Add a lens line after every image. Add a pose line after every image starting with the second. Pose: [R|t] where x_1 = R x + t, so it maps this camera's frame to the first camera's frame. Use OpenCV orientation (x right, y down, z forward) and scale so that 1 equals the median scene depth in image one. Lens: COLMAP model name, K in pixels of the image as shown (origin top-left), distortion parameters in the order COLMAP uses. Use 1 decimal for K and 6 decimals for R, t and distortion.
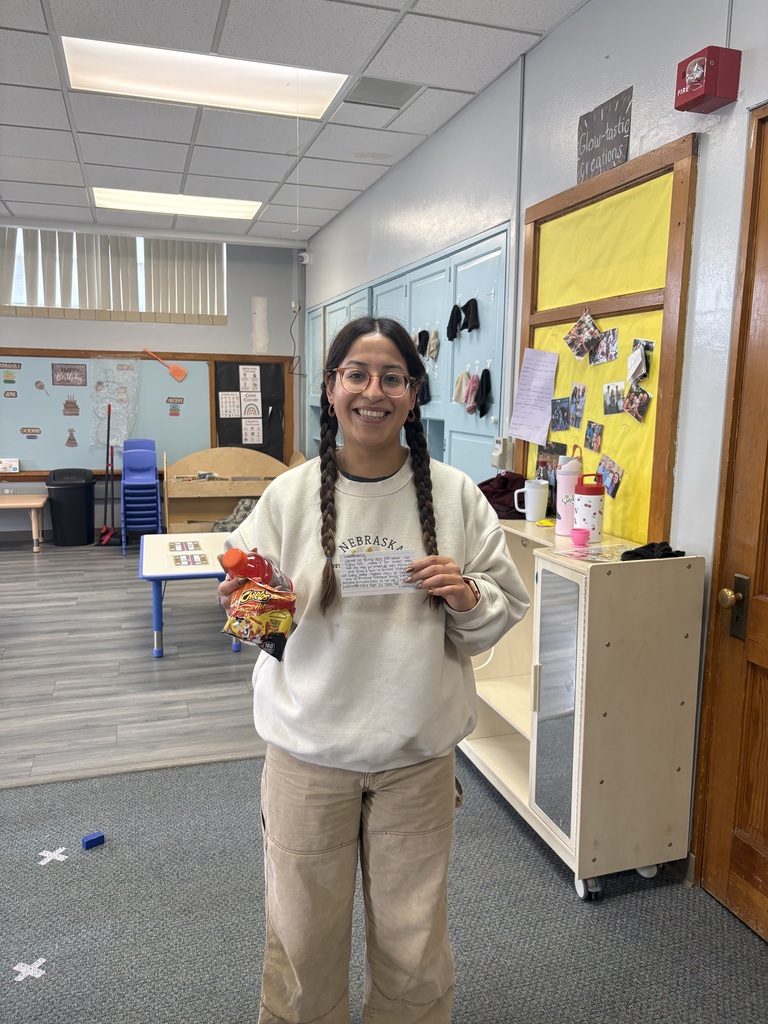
lens RADIAL K [[792.7, 0, 384.0], [0, 792.7, 512.0], [0, 0, 1]] dist [0.052621, -0.004295]
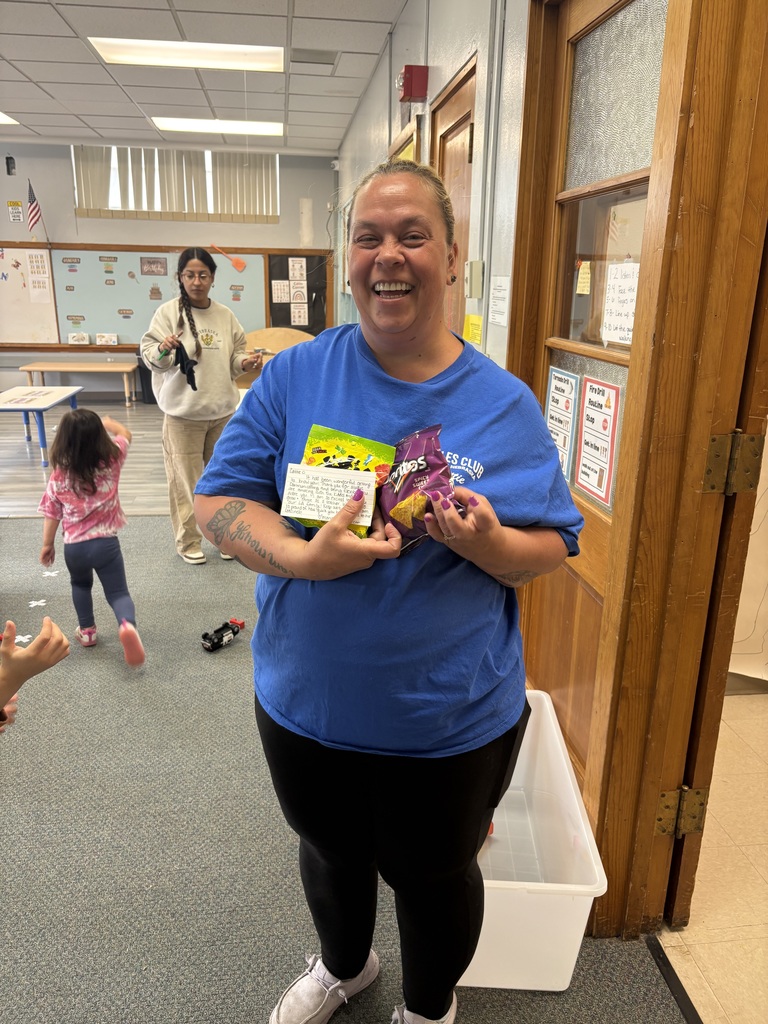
lens RADIAL K [[771.1, 0, 384.0], [0, 771.1, 512.0], [0, 0, 1]] dist [-0.002545, 0.003106]
pose [[0.987555, 0.050297, -0.149012, 0.154273], [-0.029480, 0.989889, 0.138750, 0.029692], [0.154484, -0.132631, 0.979052, -0.167408]]
